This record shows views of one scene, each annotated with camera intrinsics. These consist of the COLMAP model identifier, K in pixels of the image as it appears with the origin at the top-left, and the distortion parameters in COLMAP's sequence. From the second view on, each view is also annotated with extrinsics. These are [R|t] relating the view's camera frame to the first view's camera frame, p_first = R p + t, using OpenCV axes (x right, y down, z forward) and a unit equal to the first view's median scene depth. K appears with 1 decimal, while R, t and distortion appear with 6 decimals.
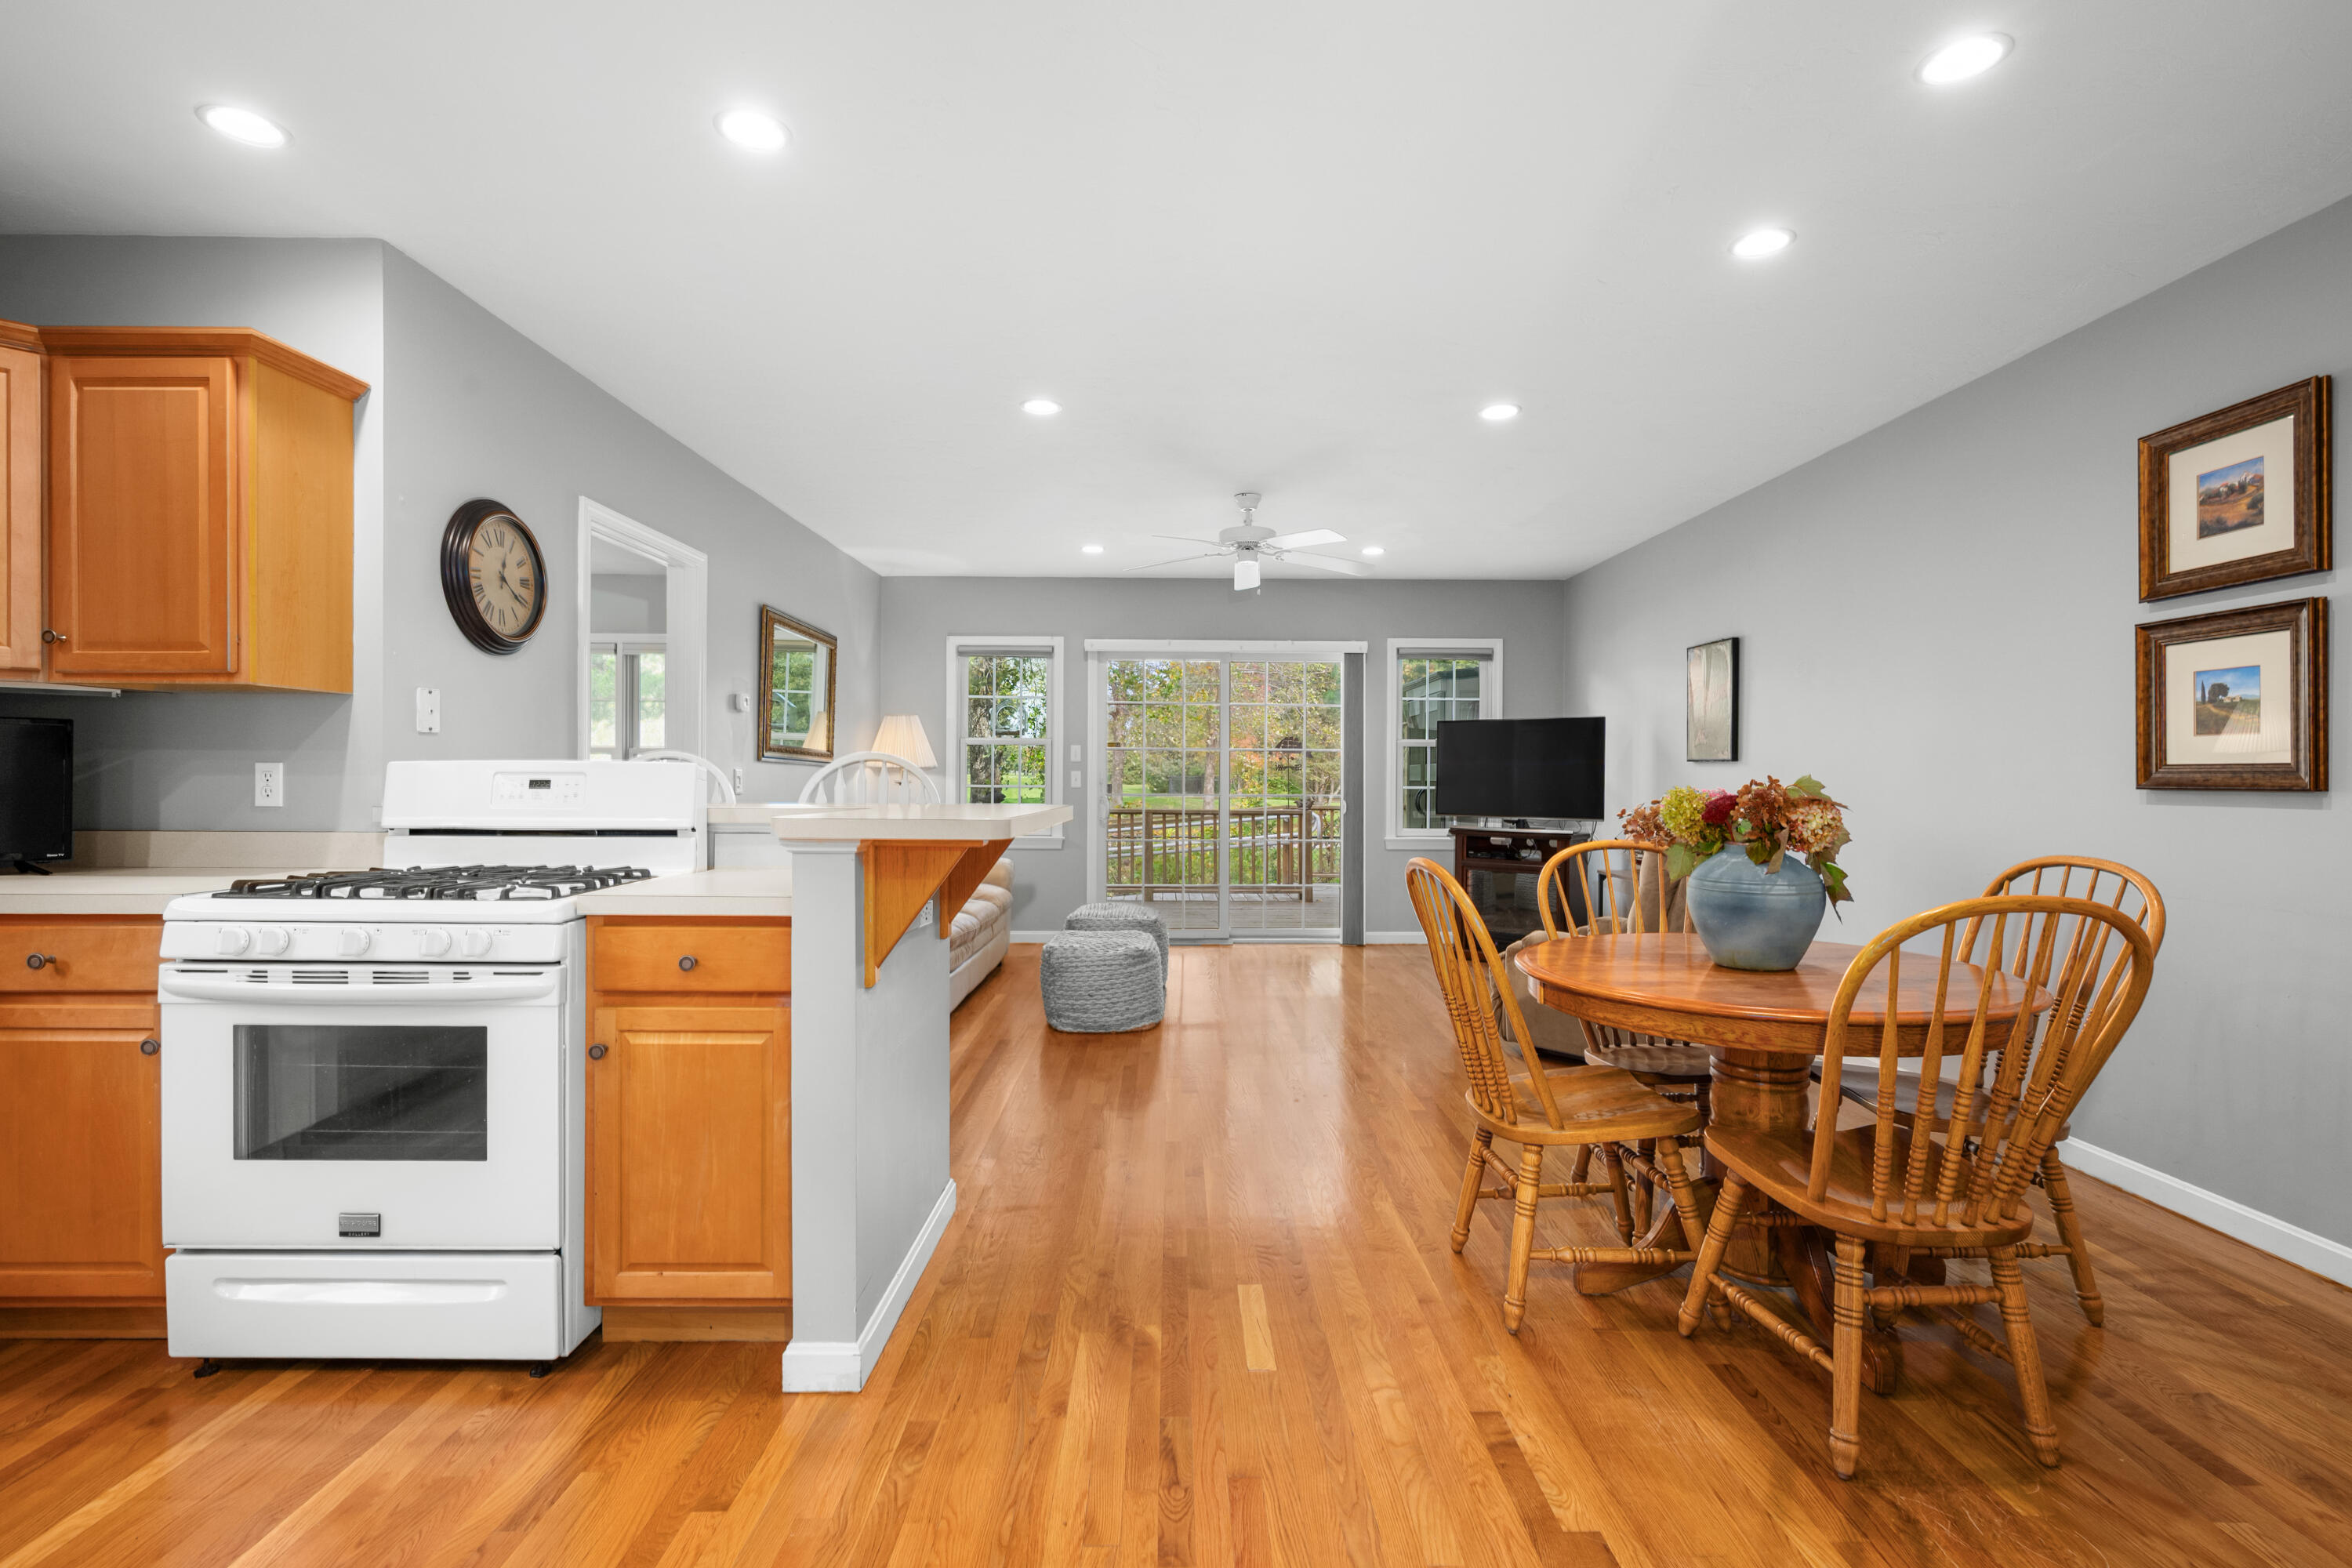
lens RADIAL K [[1040.3, 0, 1205.2], [0, 1040.3, 786.5], [0, 0, 1]] dist [0.000968, 0.000132]
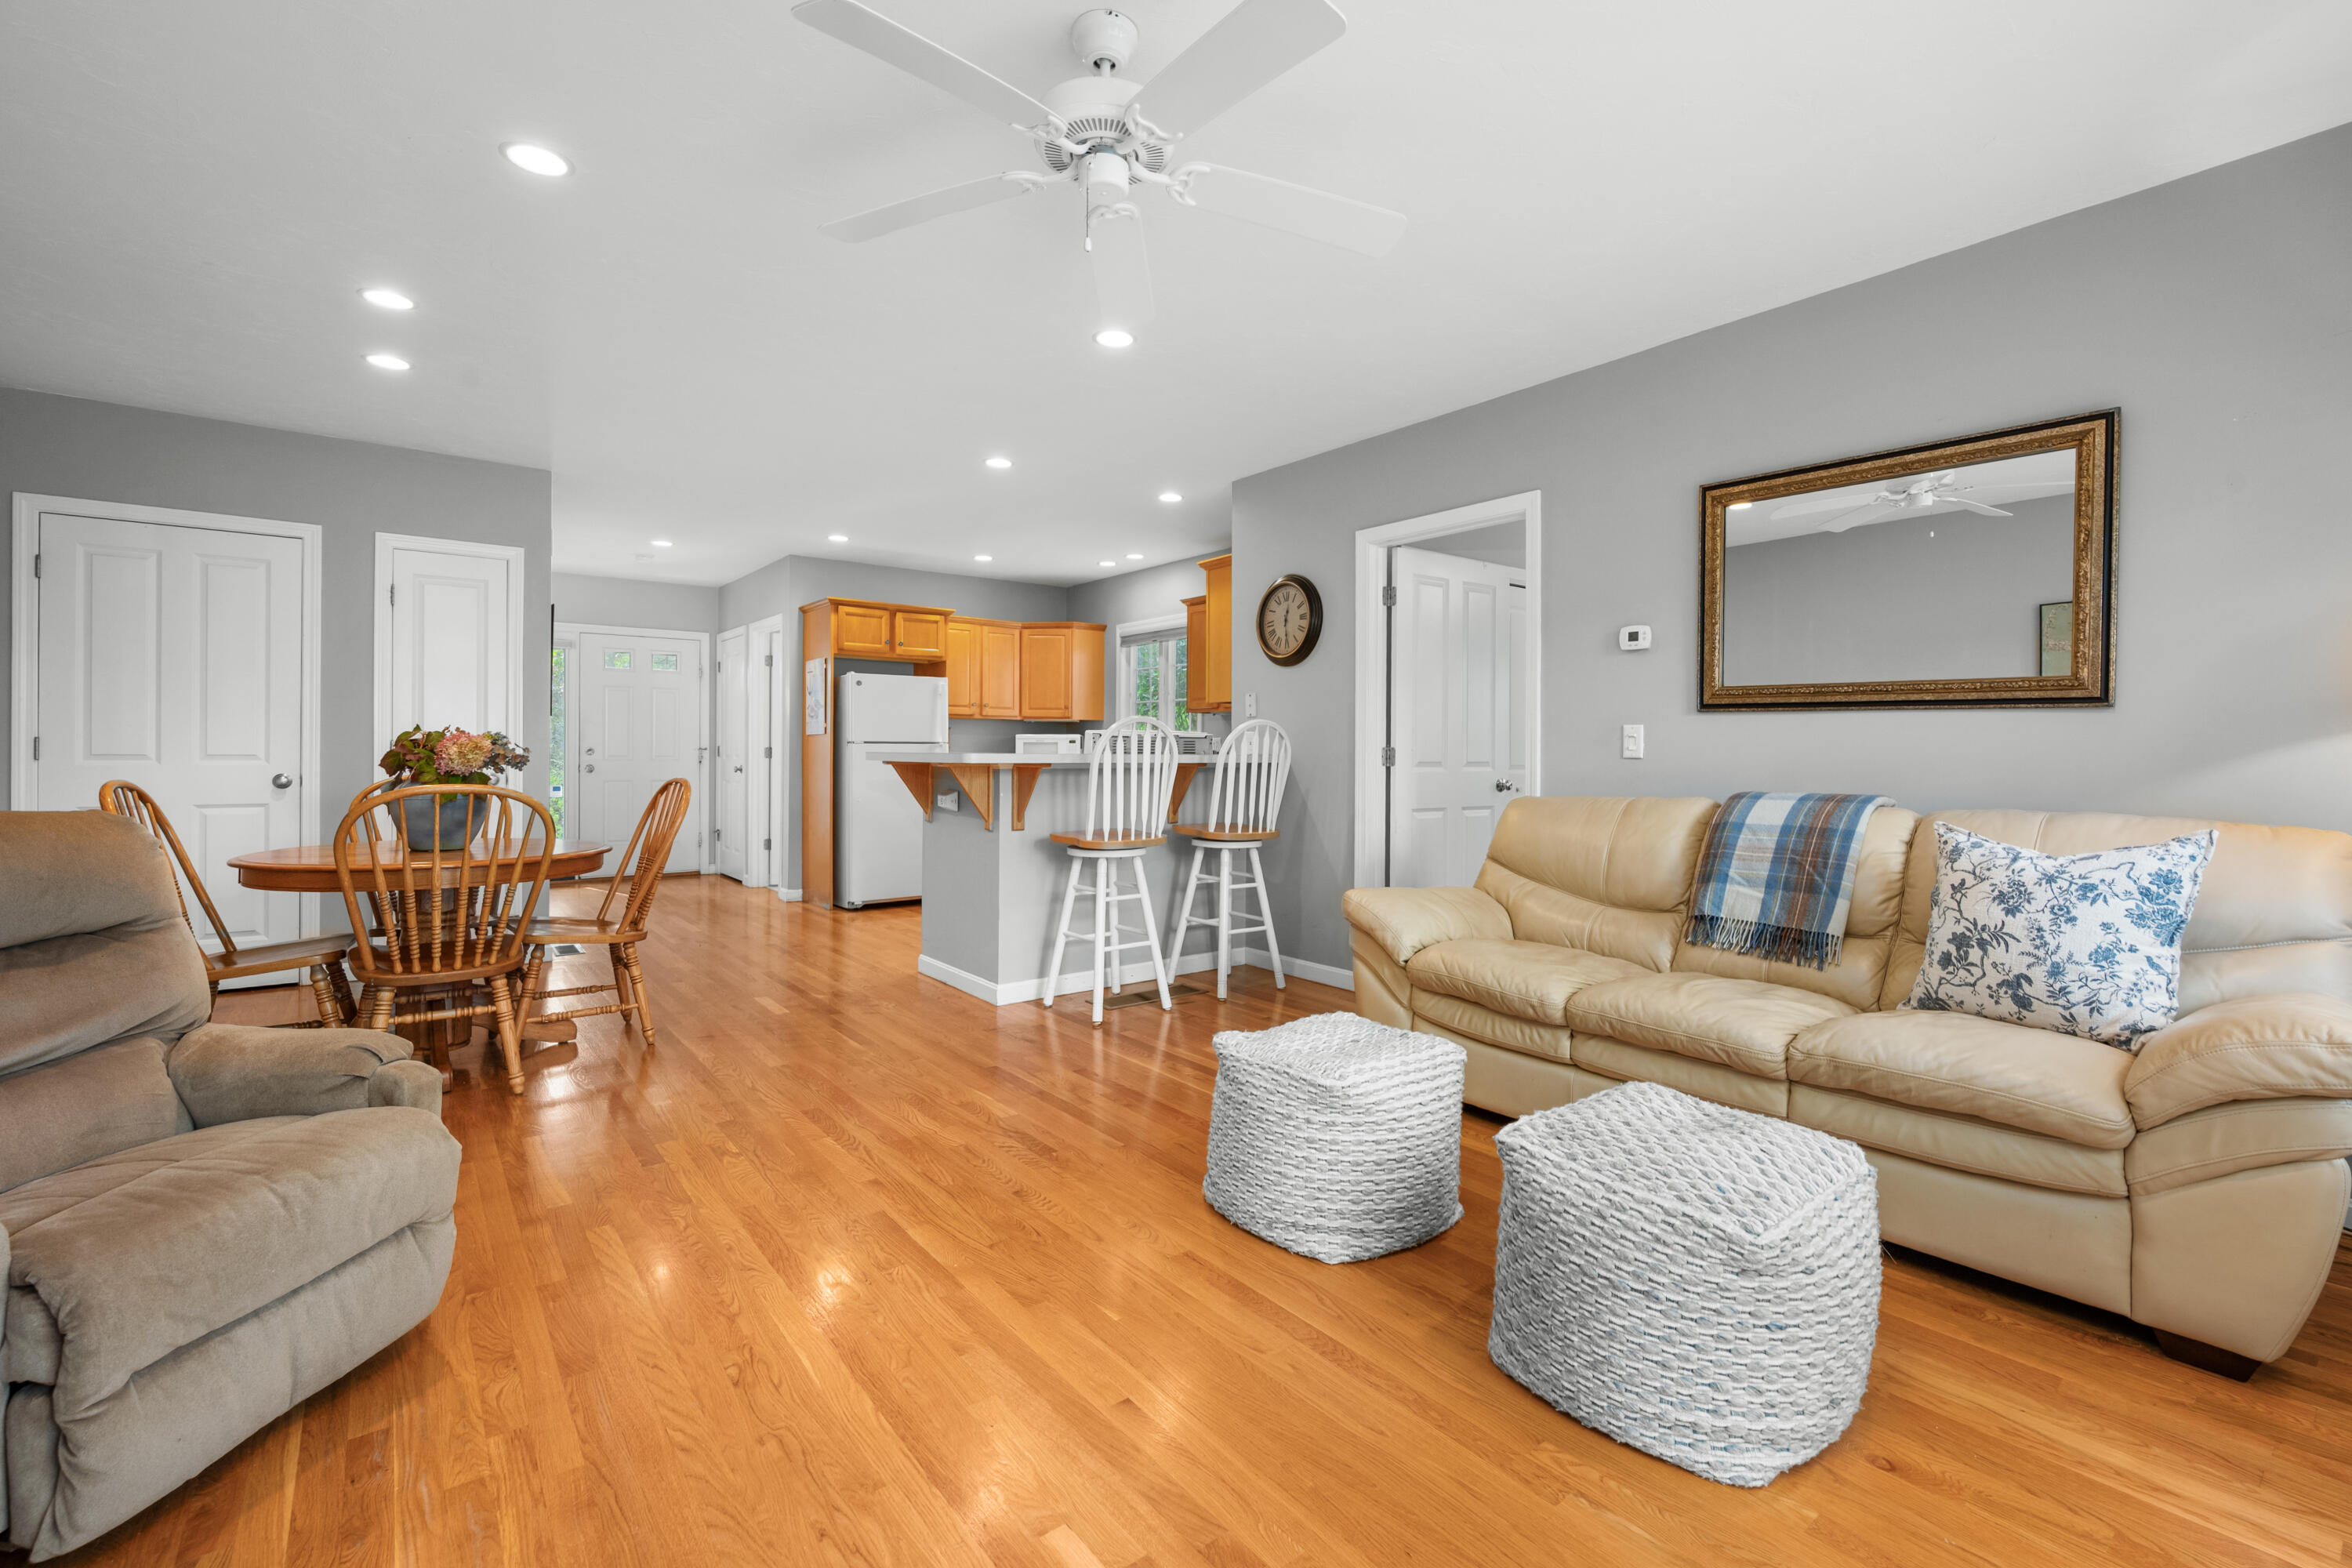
lens RADIAL K [[996.5, 0, 1174.4], [0, 996.5, 758.5], [0, 0, 1]] dist [0.010016, 0.000418]
pose [[-0.802889, -0.003721, -0.596117, 0.502181], [-0.013346, 0.999842, 0.011734, 0.005693], [0.595979, 0.017377, -0.802812, 2.615103]]
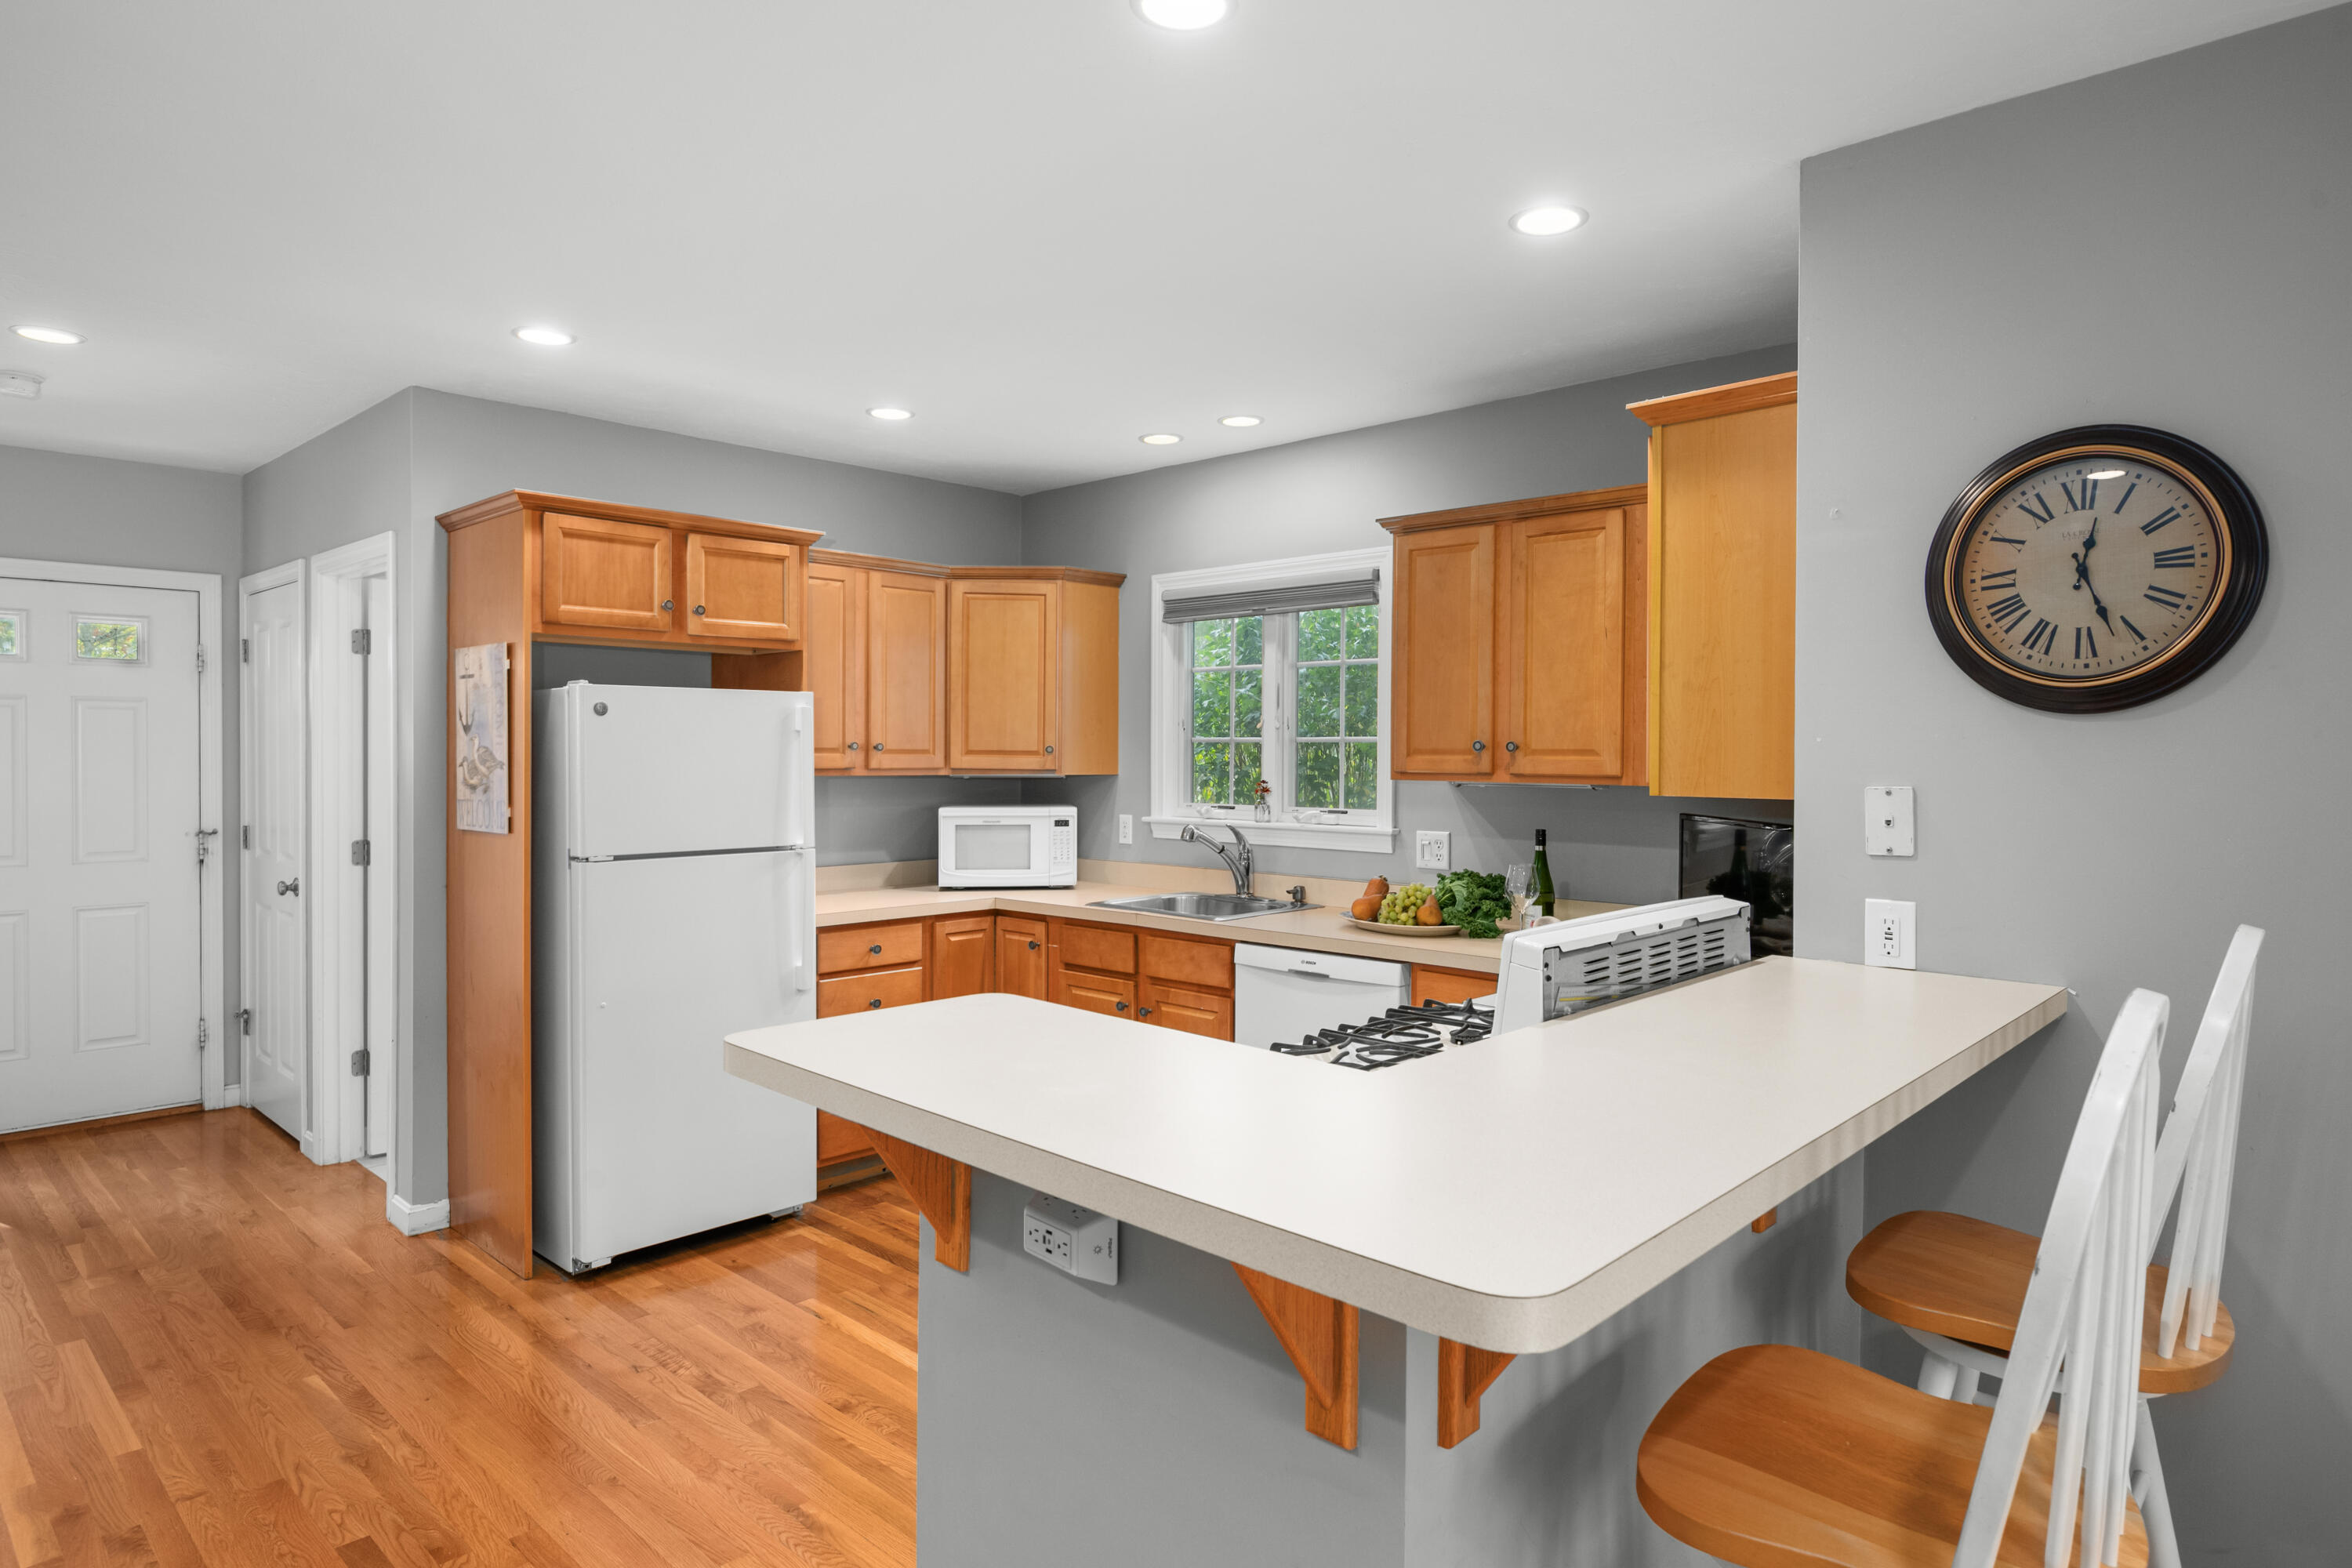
lens RADIAL K [[1339.6, 0, 1156.2], [0, 1339.6, 769.5], [0, 0, 1]] dist [-0.001761, -0.000048]
pose [[-0.710698, 0.002175, -0.703494, 0.168169], [-0.015006, 0.999721, 0.018251, -0.124342], [0.703337, 0.023527, -0.710467, 1.386173]]
